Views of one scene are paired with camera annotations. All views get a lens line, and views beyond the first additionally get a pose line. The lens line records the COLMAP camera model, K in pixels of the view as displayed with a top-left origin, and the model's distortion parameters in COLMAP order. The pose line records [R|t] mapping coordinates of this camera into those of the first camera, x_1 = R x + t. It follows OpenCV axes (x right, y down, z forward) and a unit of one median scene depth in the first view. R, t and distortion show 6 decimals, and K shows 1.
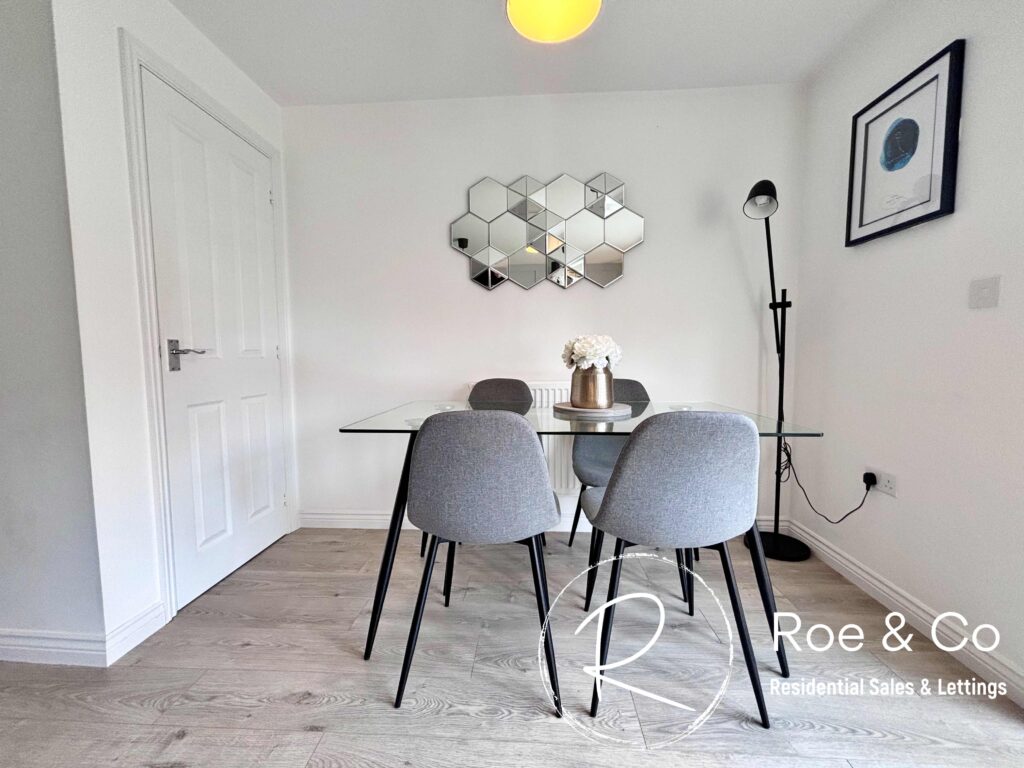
lens RADIAL K [[411.1, 0, 512.0], [0, 411.1, 384.0], [0, 0, 1]] dist [-0.000514, 0.000677]
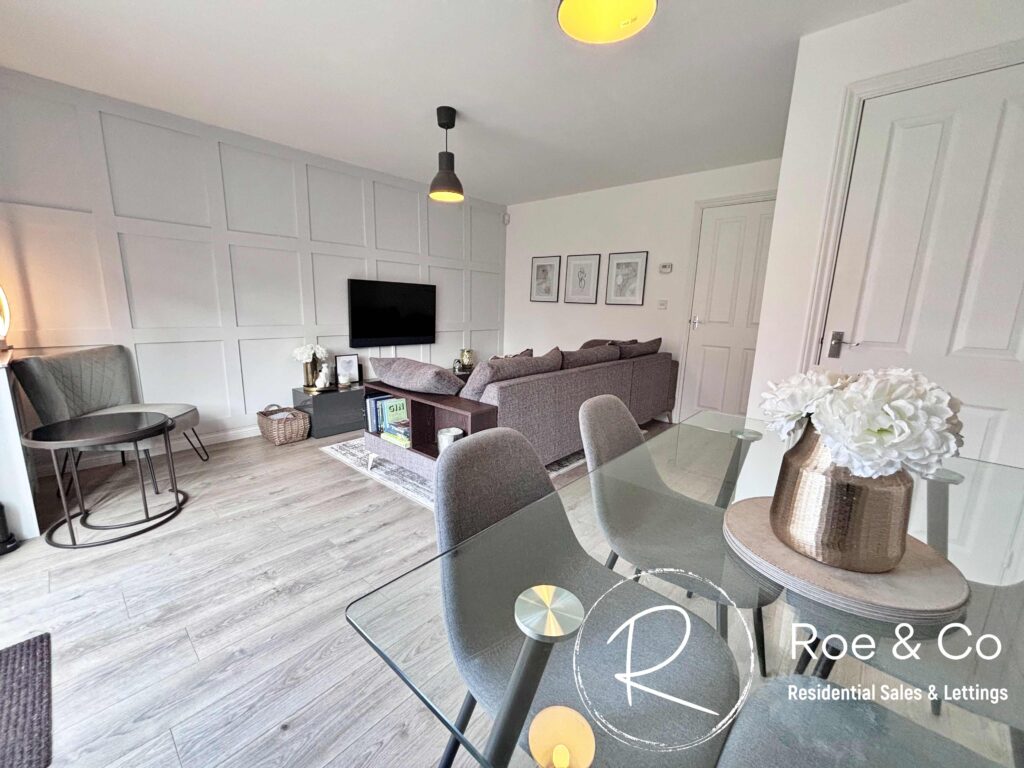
lens RADIAL K [[411.1, 0, 512.0], [0, 411.1, 384.0], [0, 0, 1]] dist [-0.000514, 0.000677]
pose [[-0.625413, 0.141825, -0.767297, 0.712147], [-0.095295, 0.962100, 0.255506, -0.173409], [0.774453, 0.232916, -0.588194, 0.996450]]
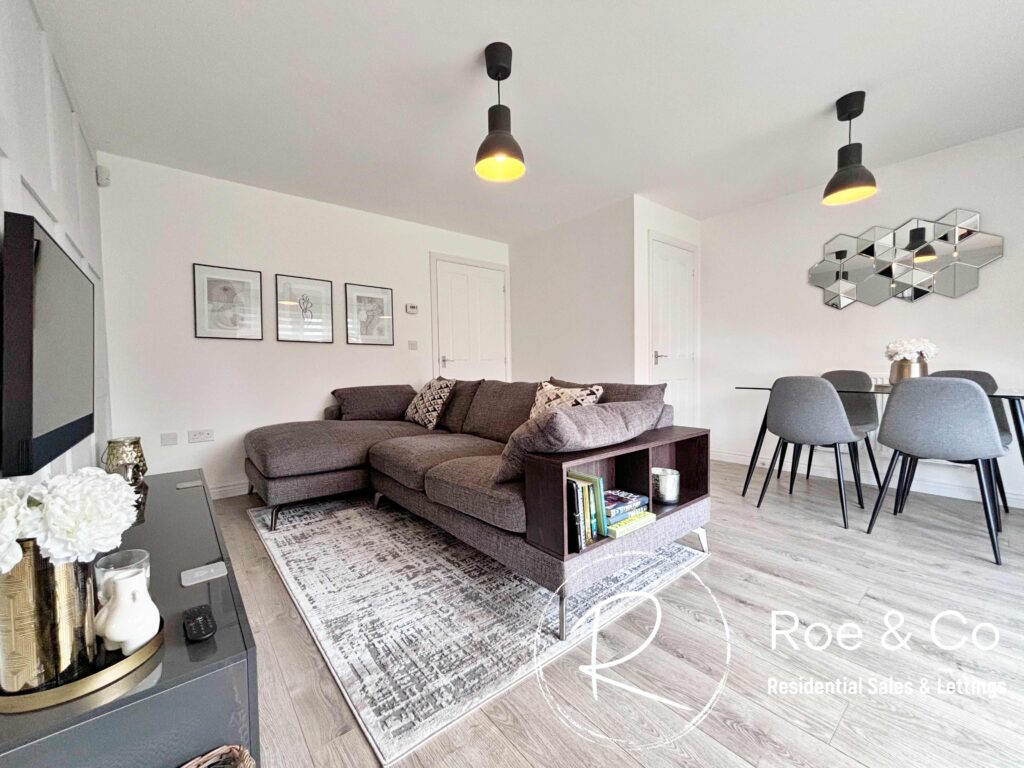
lens RADIAL K [[411.4, 0, 512.0], [0, 411.4, 384.0], [0, 0, 1]] dist [0.001579, -0.004227]
pose [[0.674057, 0.022633, -0.738332, 0.351558], [-0.059387, 0.997955, -0.023626, 0.182278], [0.736288, 0.059773, 0.674023, -1.163242]]
